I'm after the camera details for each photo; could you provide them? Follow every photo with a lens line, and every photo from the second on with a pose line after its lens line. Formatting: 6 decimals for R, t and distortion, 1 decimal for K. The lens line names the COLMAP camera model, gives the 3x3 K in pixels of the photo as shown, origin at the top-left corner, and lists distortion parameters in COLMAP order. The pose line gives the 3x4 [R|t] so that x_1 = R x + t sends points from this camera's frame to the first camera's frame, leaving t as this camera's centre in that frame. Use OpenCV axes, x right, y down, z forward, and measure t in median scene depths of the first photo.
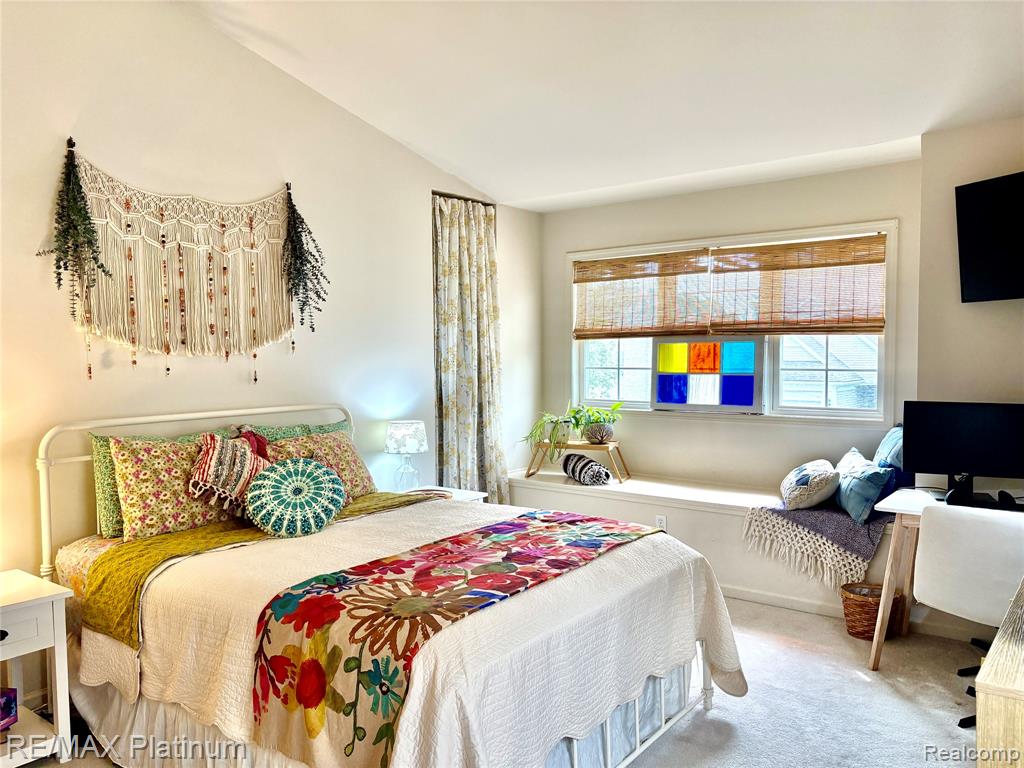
lens RADIAL K [[773.2, 0, 507.5], [0, 773.2, 390.0], [0, 0, 1]] dist [0.035628, -0.033309]
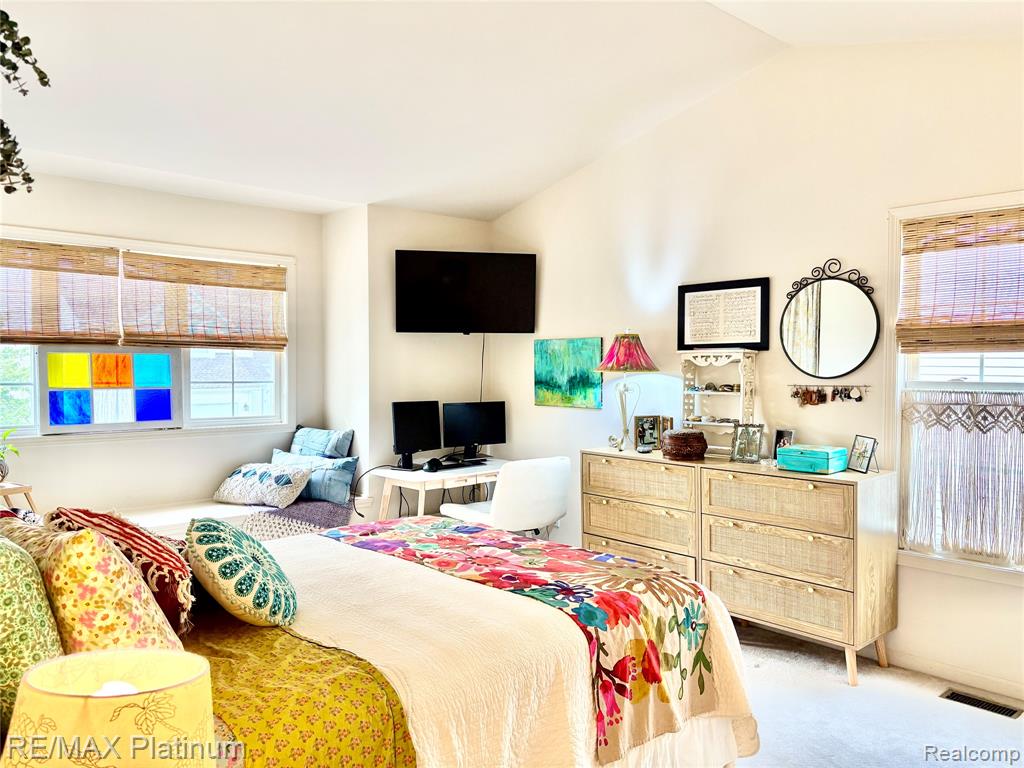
lens RADIAL K [[773.2, 0, 507.1], [0, 773.2, 383.5], [0, 0, 1]] dist [0.035628, -0.033309]
pose [[0.174453, -0.010370, 0.984611, -0.591897], [0.042939, 0.999073, 0.002914, -0.010669], [-0.983729, 0.041769, 0.174737, 0.432971]]
